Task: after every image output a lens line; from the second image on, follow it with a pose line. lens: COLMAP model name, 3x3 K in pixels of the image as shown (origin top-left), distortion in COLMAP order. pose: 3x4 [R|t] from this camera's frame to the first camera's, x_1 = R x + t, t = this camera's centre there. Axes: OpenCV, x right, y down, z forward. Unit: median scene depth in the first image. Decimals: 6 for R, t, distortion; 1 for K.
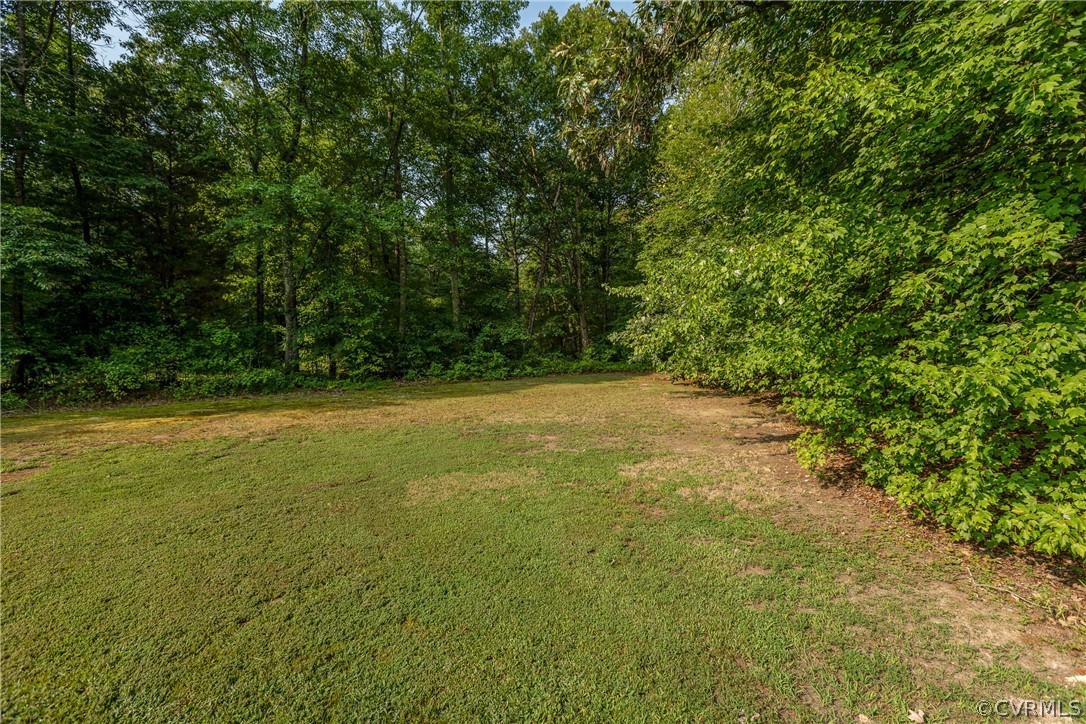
lens RADIAL K [[490.8, 0, 537.5], [0, 490.8, 360.1], [0, 0, 1]] dist [0.005556, -0.000394]
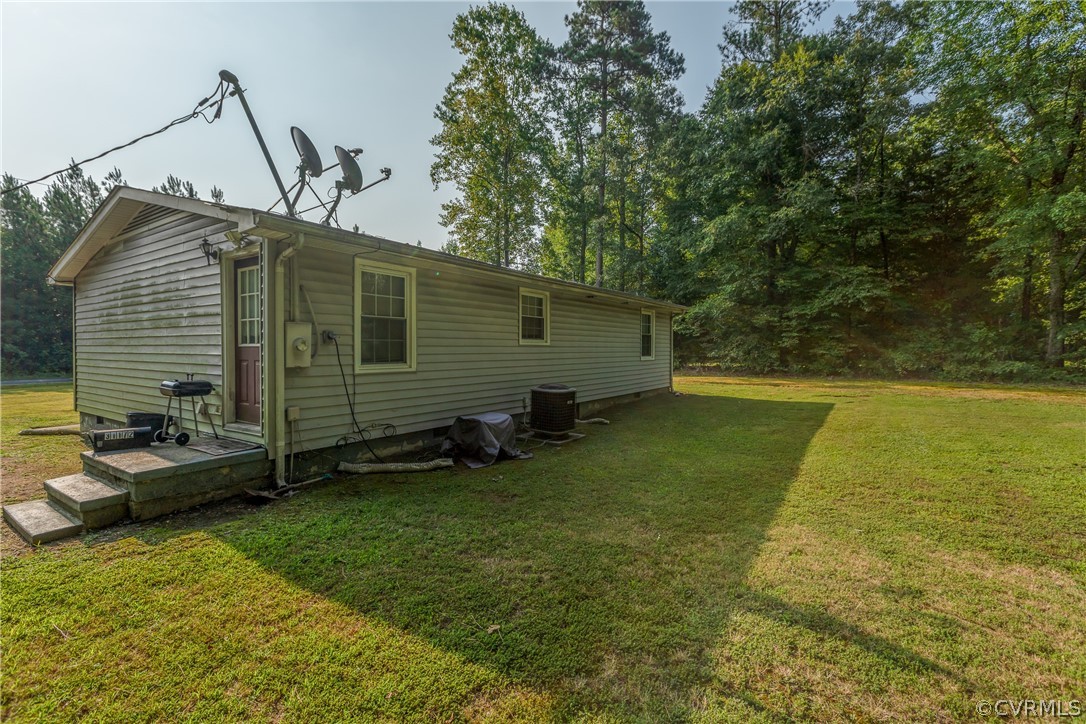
lens RADIAL K [[490.8, 0, 540.3], [0, 490.8, 355.5], [0, 0, 1]] dist [0.005556, -0.000394]
pose [[0.234573, 0.033927, -0.971506, 0.335114], [-0.030386, 0.999158, 0.027556, 0.004283], [0.971623, 0.023057, 0.235407, -0.409778]]
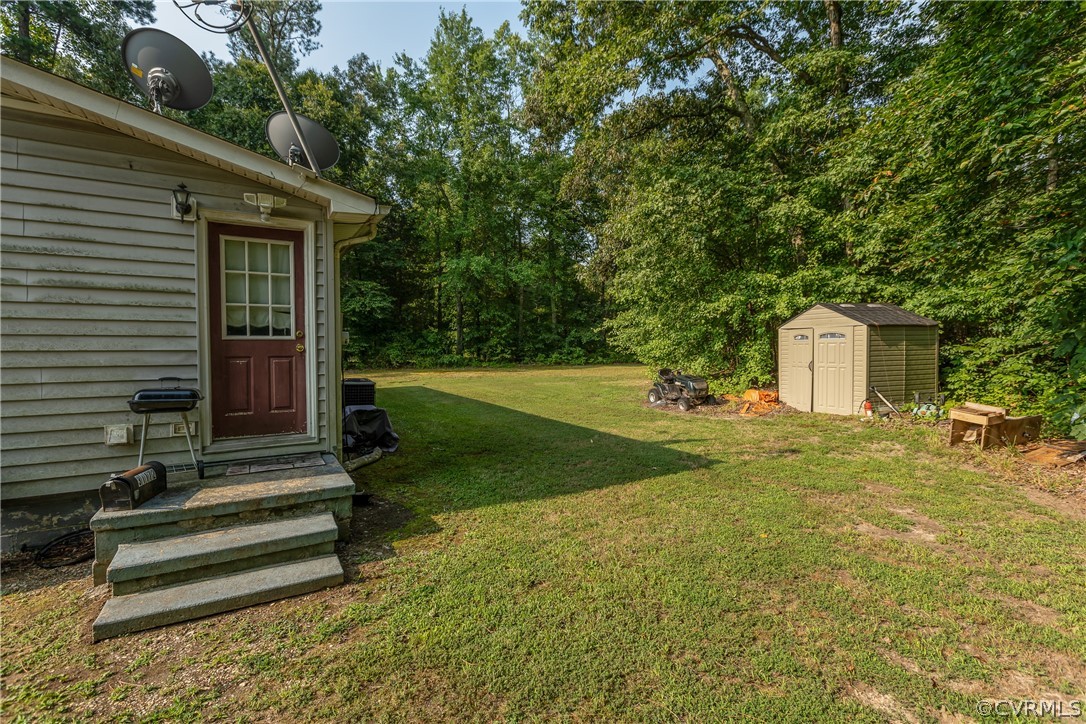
lens RADIAL K [[490.8, 0, 539.4], [0, 490.8, 358.5], [0, 0, 1]] dist [0.005556, -0.000394]
pose [[0.979456, 0.015100, -0.201092, 0.150478], [-0.014889, 0.999886, 0.002562, 0.022358], [0.201107, 0.000484, 0.979569, -0.777360]]
